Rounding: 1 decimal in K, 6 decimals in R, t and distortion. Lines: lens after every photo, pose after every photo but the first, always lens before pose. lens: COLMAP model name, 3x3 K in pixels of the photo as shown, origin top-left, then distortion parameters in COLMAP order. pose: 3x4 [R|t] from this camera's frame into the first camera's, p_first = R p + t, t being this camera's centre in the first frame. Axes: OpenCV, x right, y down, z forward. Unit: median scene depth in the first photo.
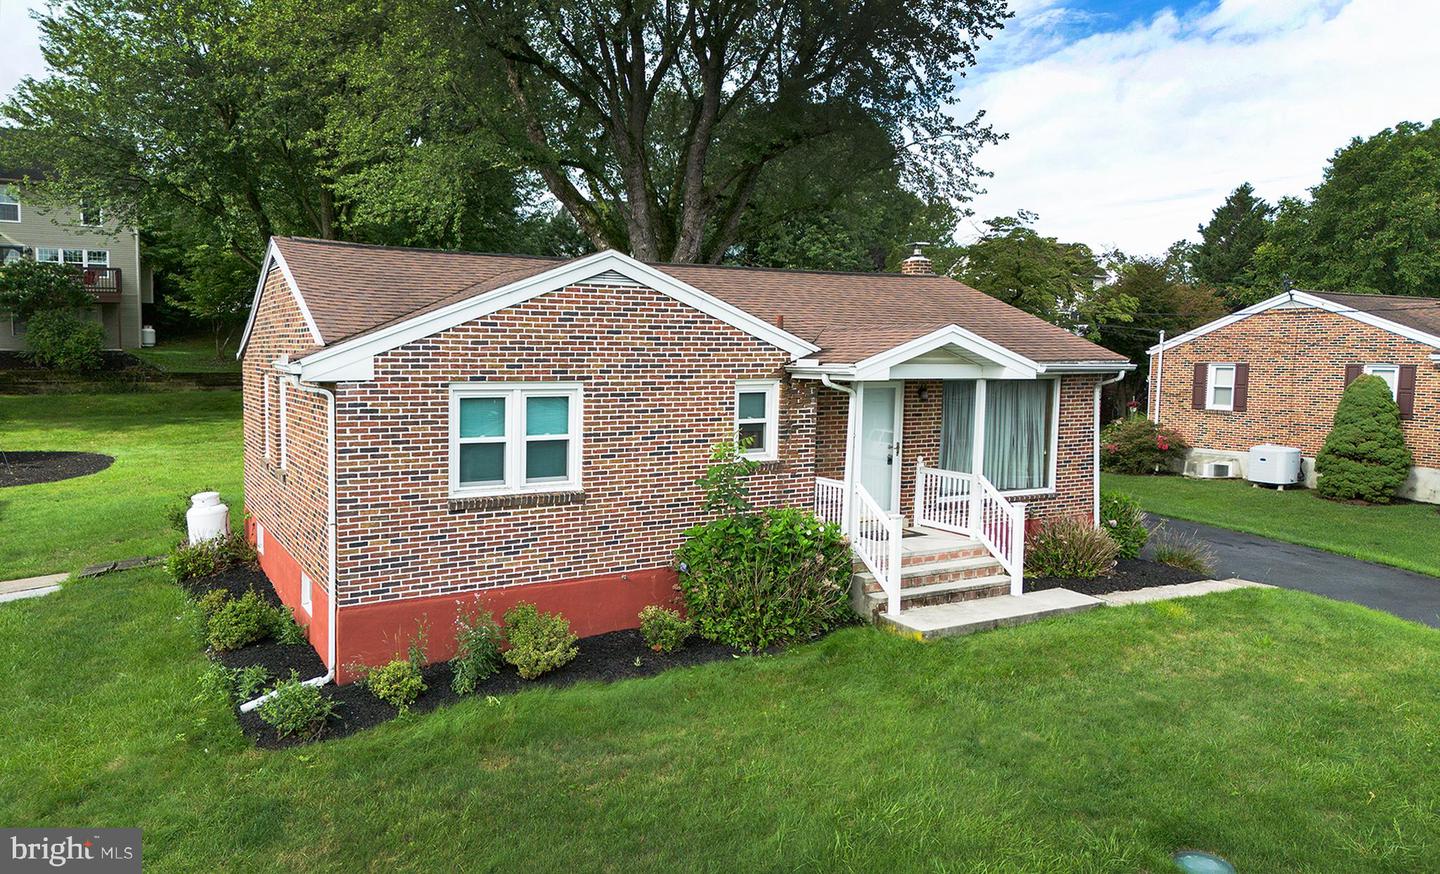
lens RADIAL K [[1079.1, 0, 798.9], [0, 1079.1, 459.8], [0, 0, 1]] dist [0.088467, -0.010785]
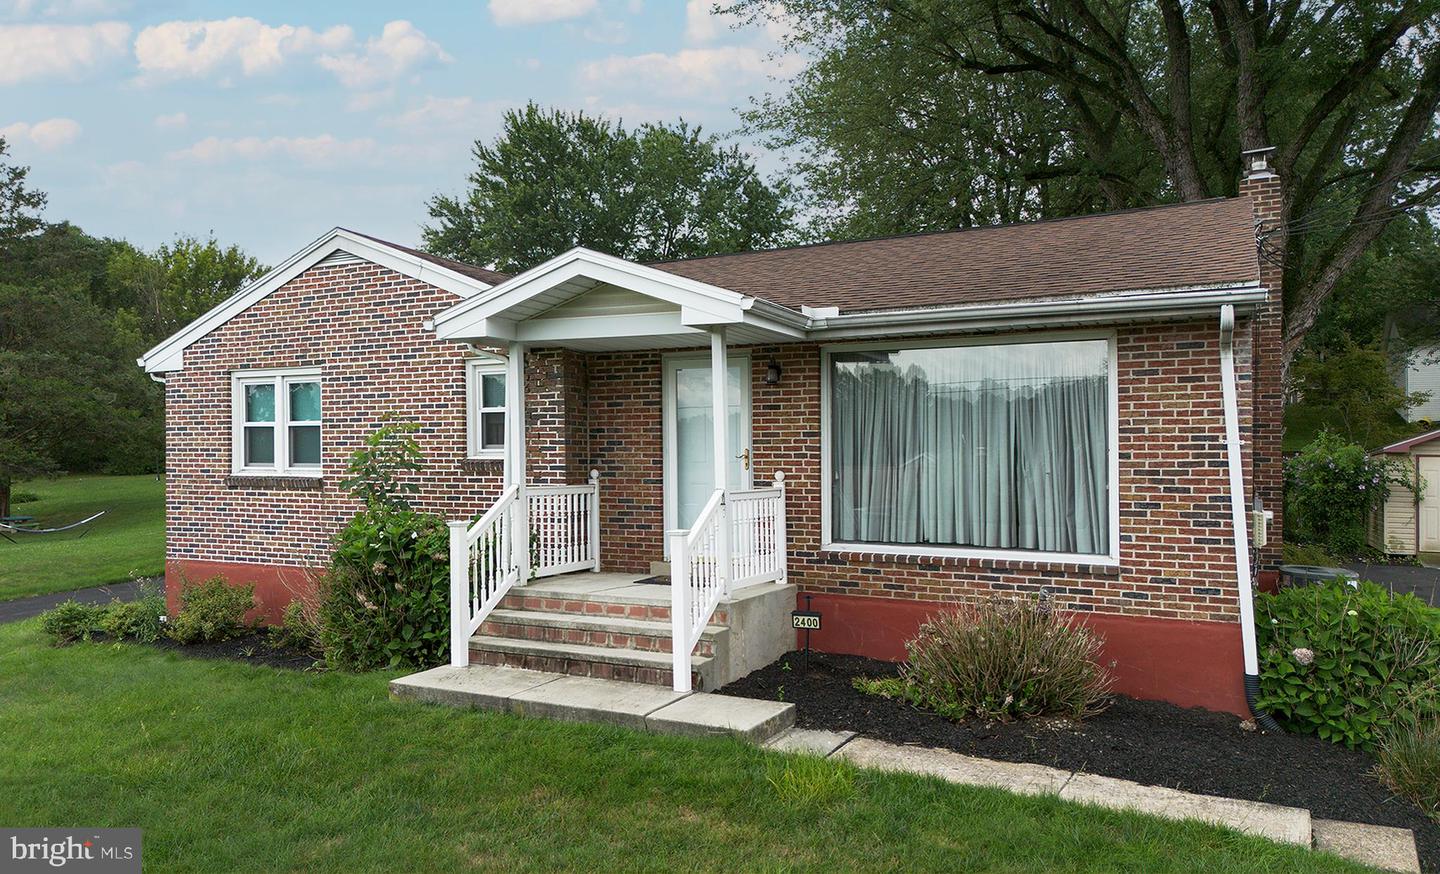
lens RADIAL K [[1088.4, 0, 792.7], [0, 1088.4, 492.6], [0, 0, 1]] dist [0.064902, -0.002561]
pose [[0.473460, 0.007643, -0.880782, 0.877206], [-0.088690, 0.995294, -0.039039, 0.042976], [0.876339, 0.096600, 0.471910, 0.905468]]
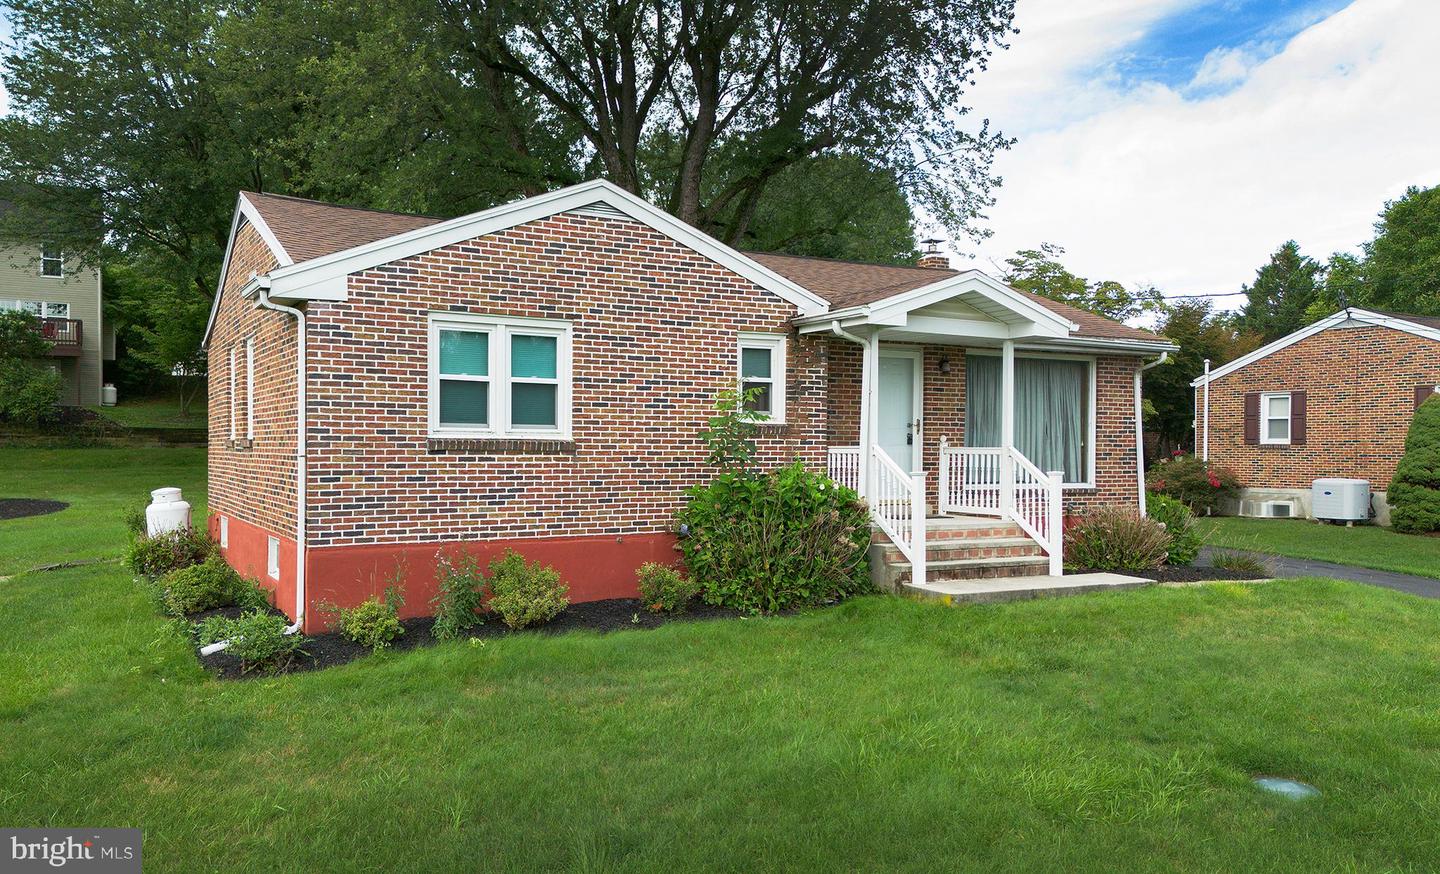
lens RADIAL K [[1185.6, 0, 777.7], [0, 1185.6, 496.1], [0, 0, 1]] dist [0.089293, 0.002619]
pose [[0.999399, -0.023726, -0.025273, -0.002855], [0.021540, 0.996272, -0.083537, 0.162896], [0.027161, 0.082942, 0.996184, 0.009992]]
